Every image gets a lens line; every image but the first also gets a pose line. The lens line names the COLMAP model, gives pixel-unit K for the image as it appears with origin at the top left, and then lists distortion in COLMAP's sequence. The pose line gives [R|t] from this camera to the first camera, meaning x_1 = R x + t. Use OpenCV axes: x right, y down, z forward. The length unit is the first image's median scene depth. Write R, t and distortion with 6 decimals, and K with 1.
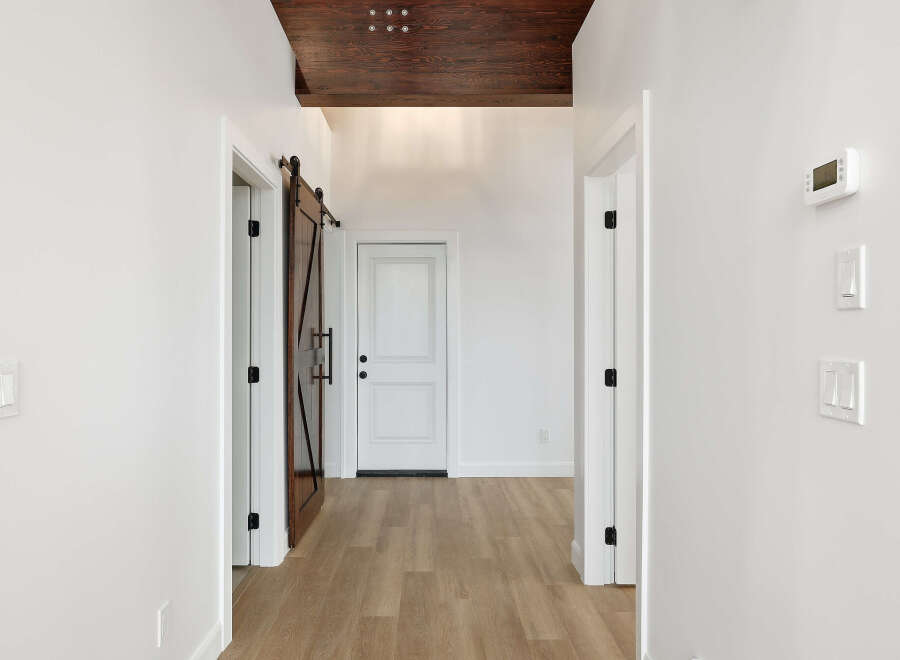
lens RADIAL K [[630.2, 0, 449.4], [0, 630.2, 331.8], [0, 0, 1]] dist [-0.006108, -0.000711]
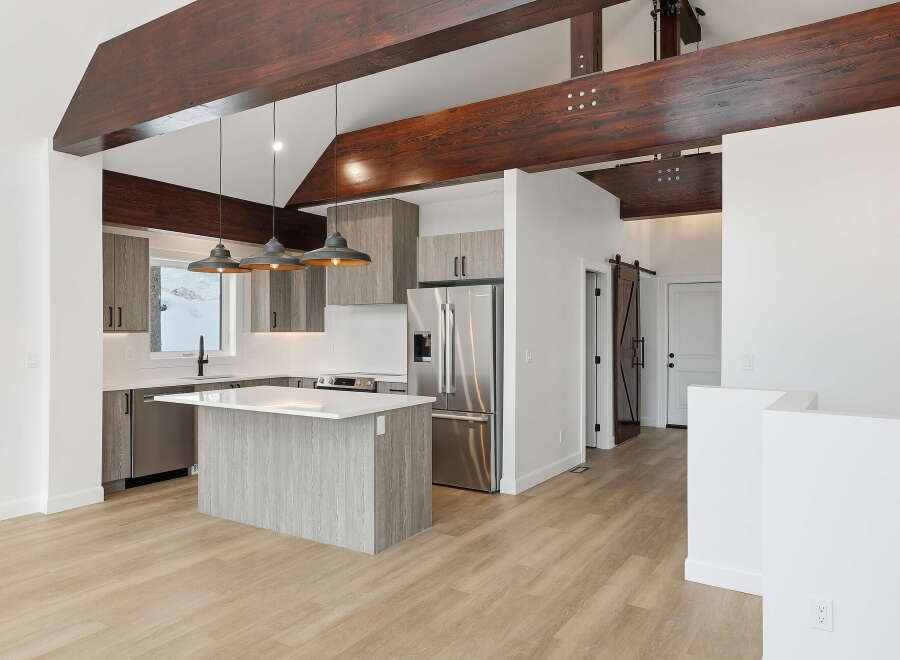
lens RADIAL K [[630.2, 0, 449.7], [0, 630.2, 331.0], [0, 0, 1]] dist [-0.006108, -0.000711]
pose [[0.837348, -0.000100, -0.546671, 0.350968], [-0.000896, 0.999998, -0.001555, -0.021293], [0.546670, 0.001792, 0.837346, -0.857035]]
